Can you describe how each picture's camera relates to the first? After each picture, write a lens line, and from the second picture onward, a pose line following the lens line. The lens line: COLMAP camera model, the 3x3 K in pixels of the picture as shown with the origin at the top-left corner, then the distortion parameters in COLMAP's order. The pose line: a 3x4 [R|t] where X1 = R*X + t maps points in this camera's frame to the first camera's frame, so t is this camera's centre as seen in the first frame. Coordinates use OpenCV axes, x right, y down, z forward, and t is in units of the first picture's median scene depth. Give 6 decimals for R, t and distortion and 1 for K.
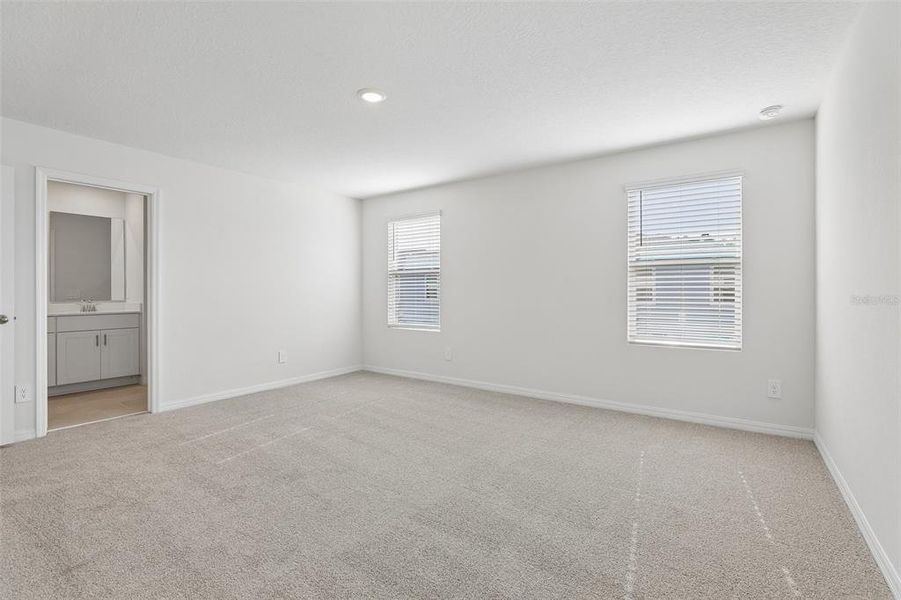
lens RADIAL K [[412.1, 0, 453.7], [0, 412.1, 297.0], [0, 0, 1]] dist [-0.002149, -0.000335]
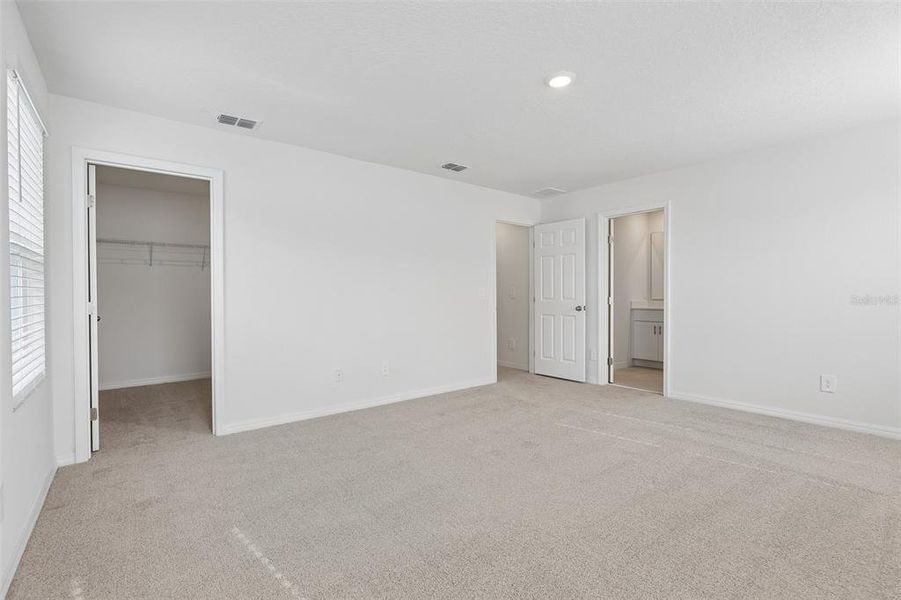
lens RADIAL K [[412.1, 0, 453.7], [0, 412.1, 297.0], [0, 0, 1]] dist [-0.002149, -0.000335]
pose [[-0.277675, 0.005434, -0.960660, 0.550714], [-0.005792, 0.999956, 0.007330, -0.003802], [0.960658, 0.007600, -0.277632, 0.743359]]
